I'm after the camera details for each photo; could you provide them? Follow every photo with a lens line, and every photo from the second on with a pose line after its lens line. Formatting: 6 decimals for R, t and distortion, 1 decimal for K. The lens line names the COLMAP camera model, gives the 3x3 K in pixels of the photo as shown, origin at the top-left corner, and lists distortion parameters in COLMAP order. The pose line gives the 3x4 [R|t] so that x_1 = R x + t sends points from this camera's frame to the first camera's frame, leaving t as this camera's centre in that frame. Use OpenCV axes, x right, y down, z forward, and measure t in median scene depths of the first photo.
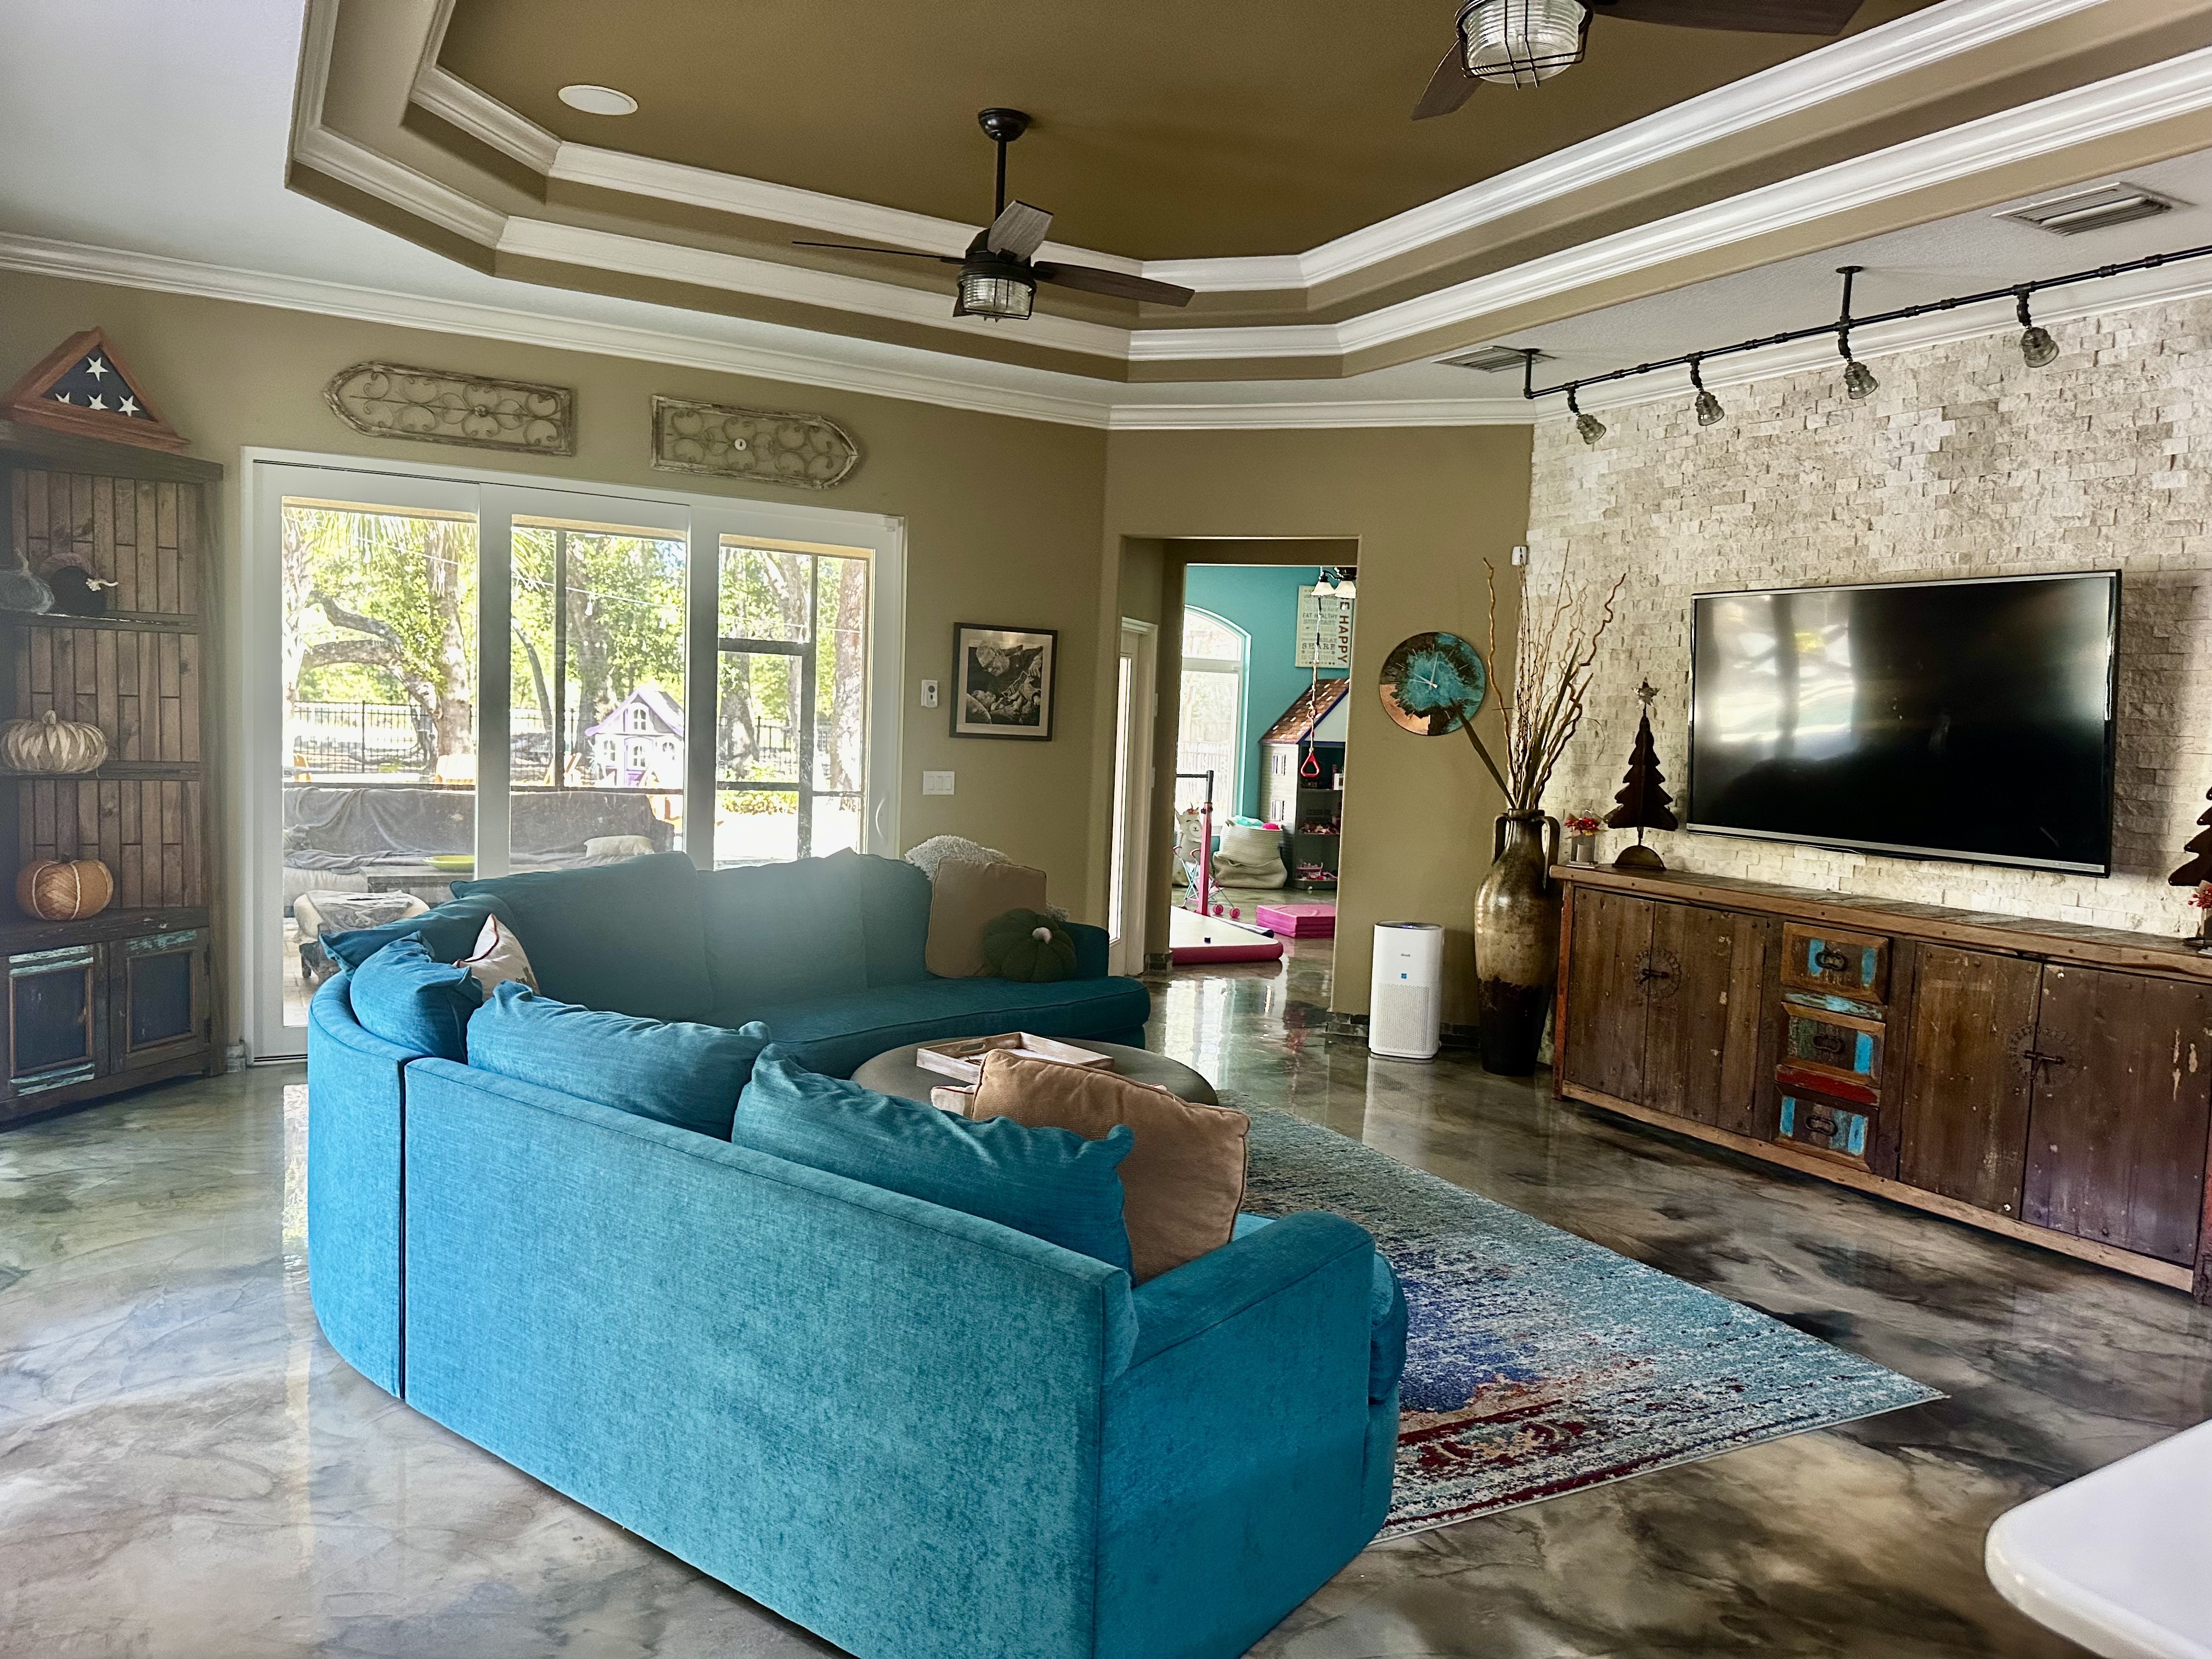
lens RADIAL K [[1565.3, 0, 1133.3], [0, 1565.3, 855.0], [0, 0, 1]] dist [0.134028, -0.270280]
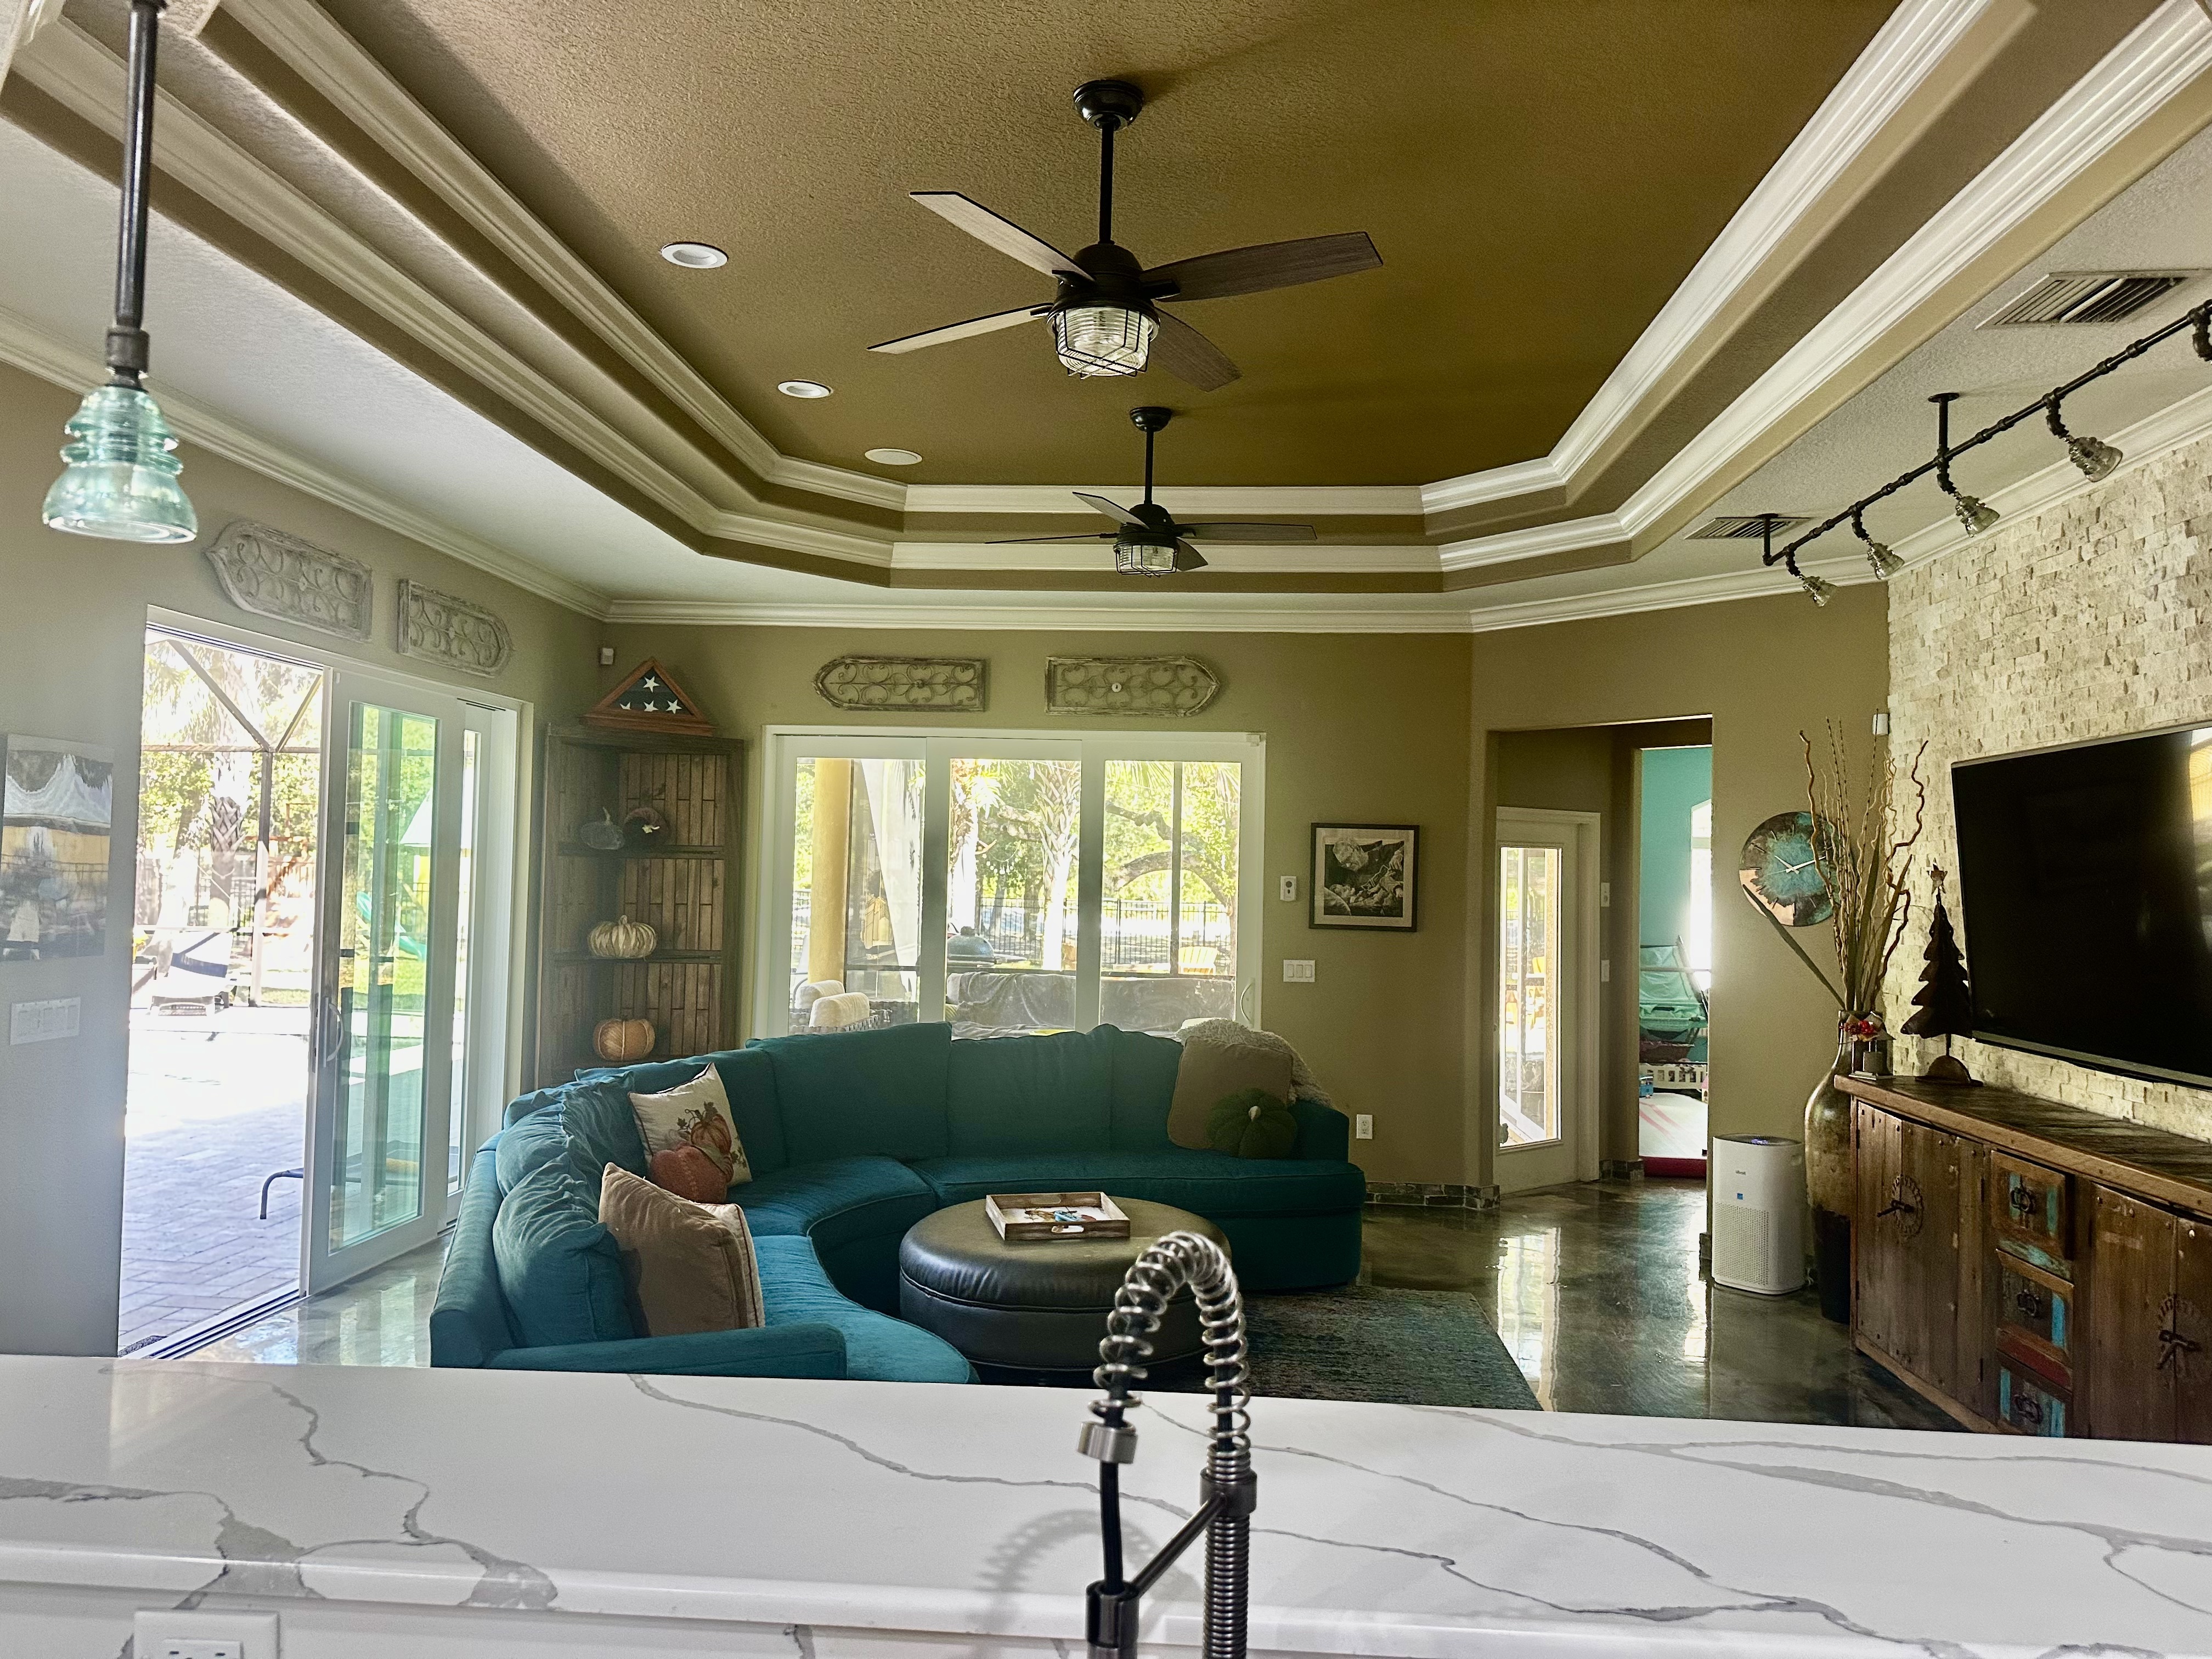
lens RADIAL K [[1552.6, 0, 1119.1], [0, 1552.6, 831.1], [0, 0, 1]] dist [0.100718, -0.157876]
pose [[0.833470, -0.039456, -0.551154, 0.396765], [-0.036729, 0.991286, -0.126506, -0.001726], [0.551343, 0.125682, 0.824758, 0.042305]]
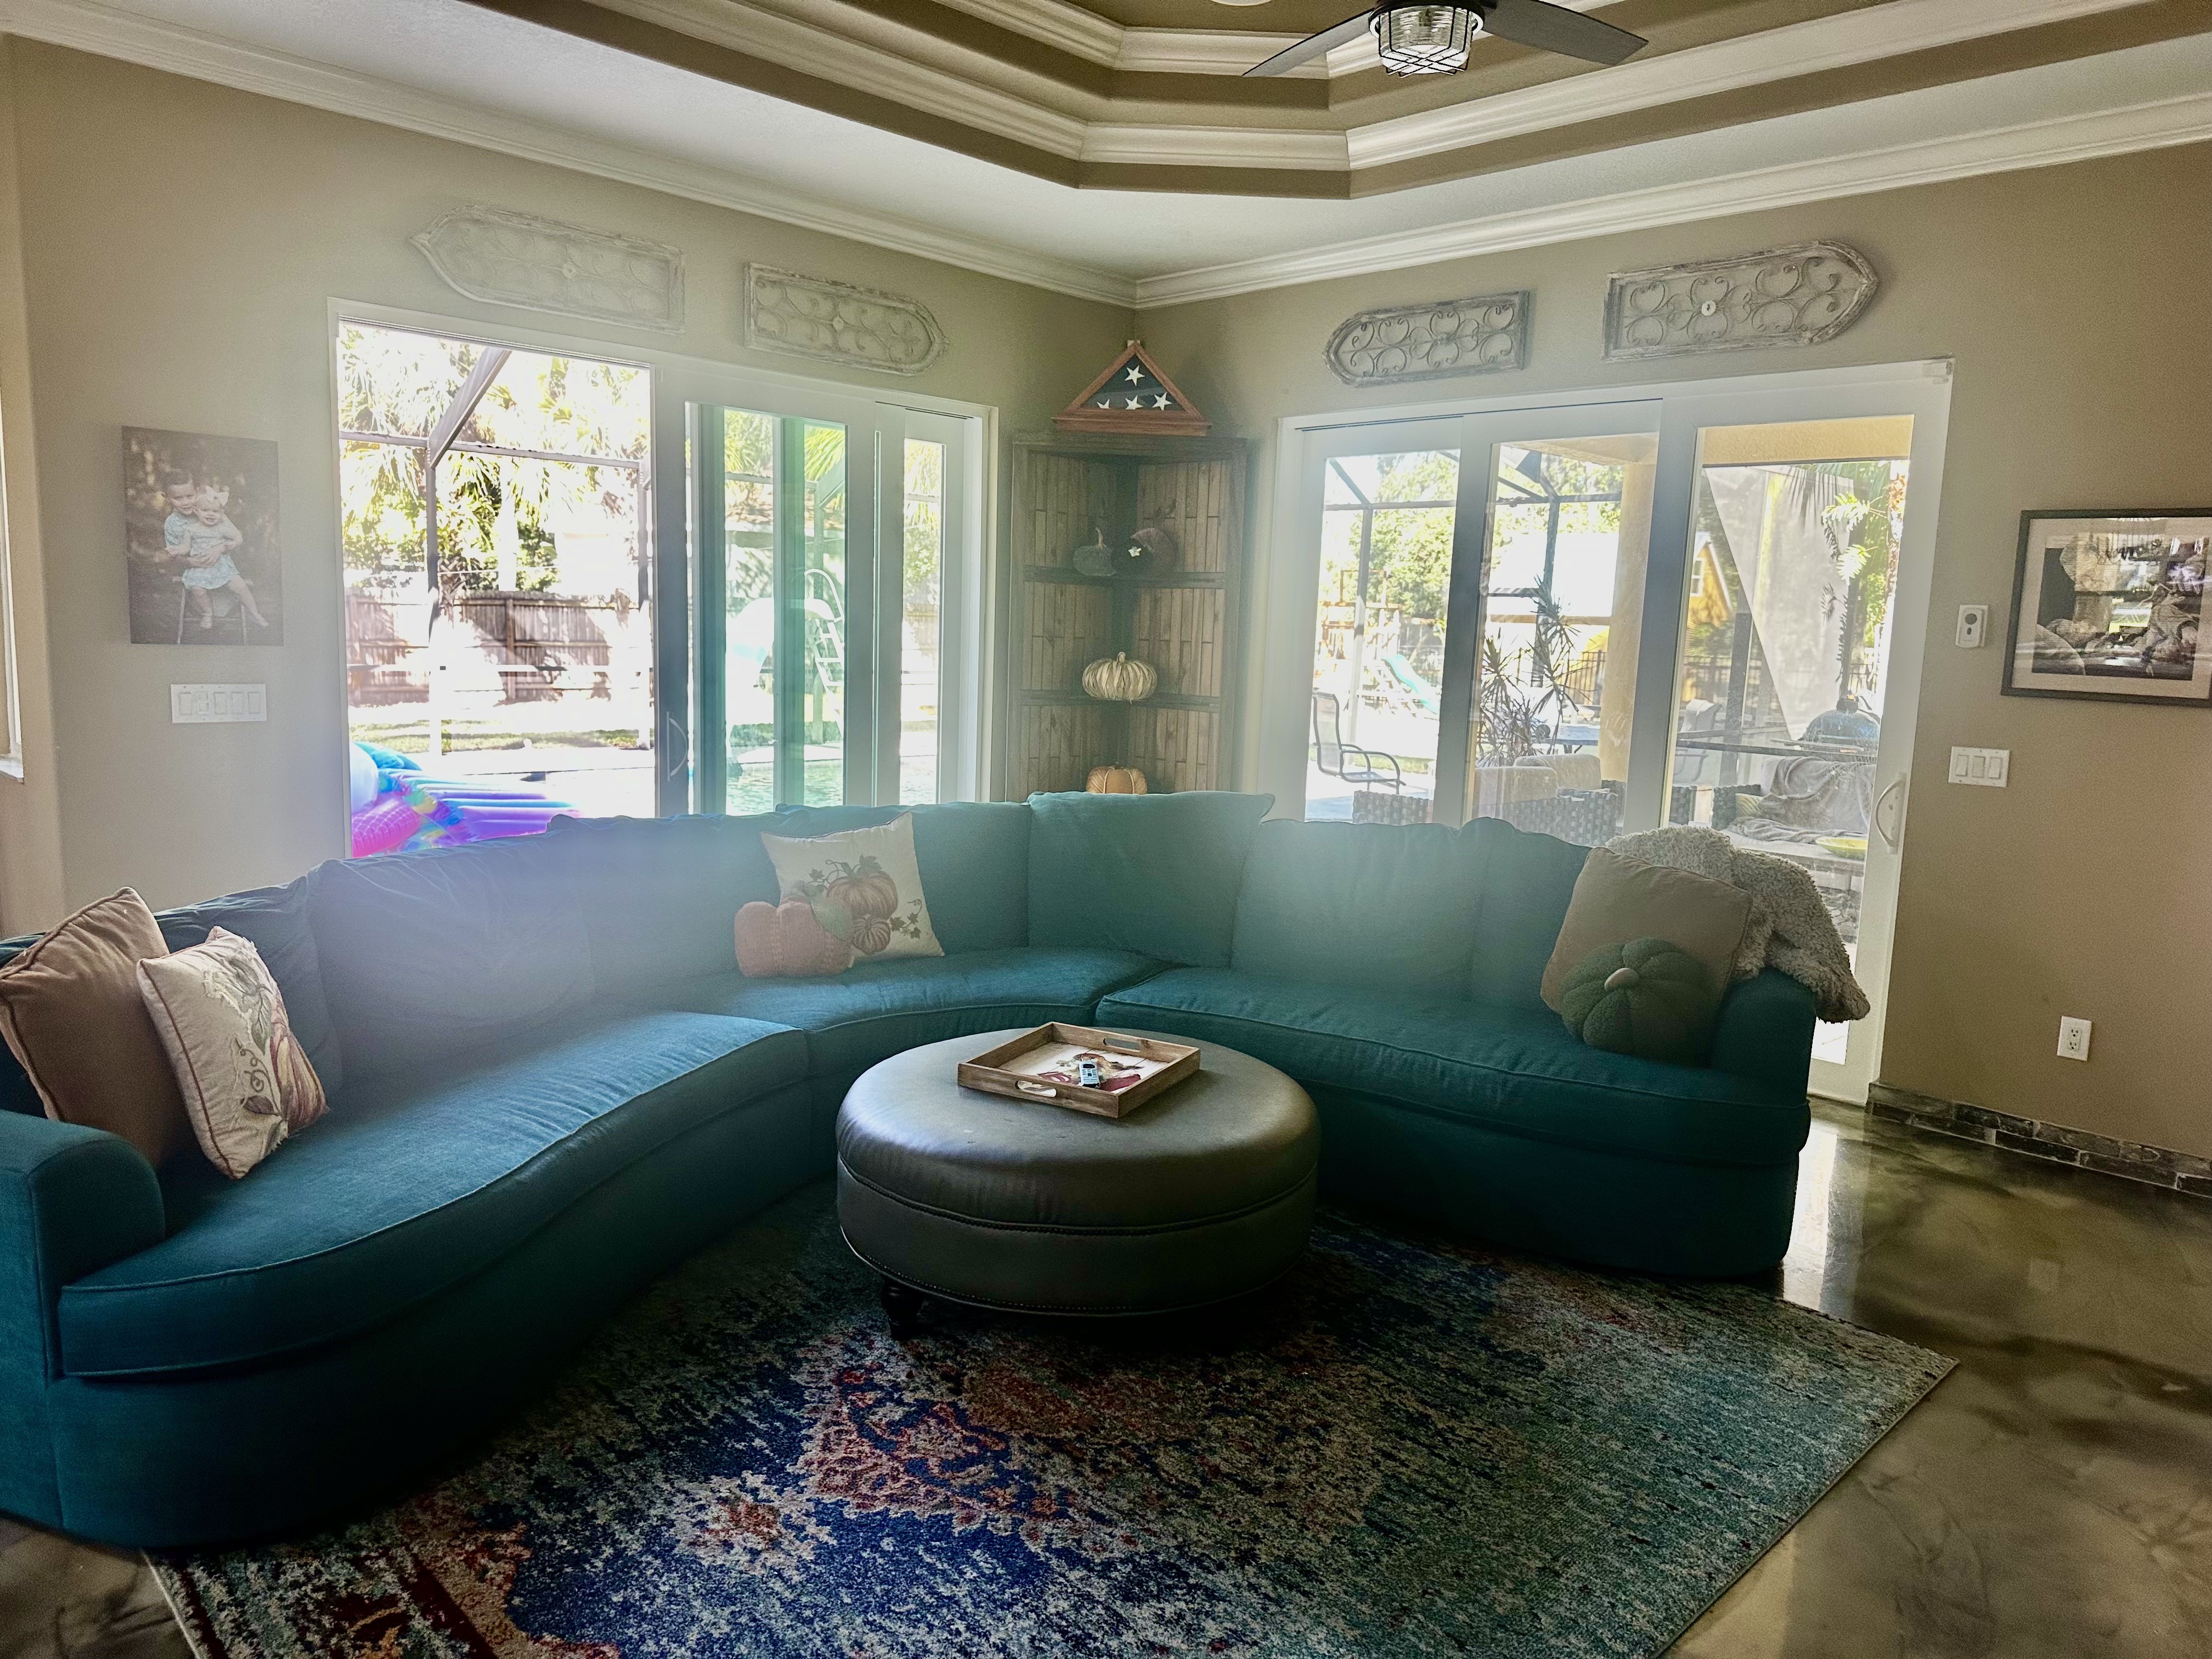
lens RADIAL K [[1563.5, 0, 1095.6], [0, 1563.5, 835.7], [0, 0, 1]] dist [0.140736, -0.272158]
pose [[0.254612, 0.097954, -0.962070, 0.444971], [-0.112556, 0.991097, 0.071122, -0.025370], [0.960471, 0.090178, 0.263370, 0.528723]]
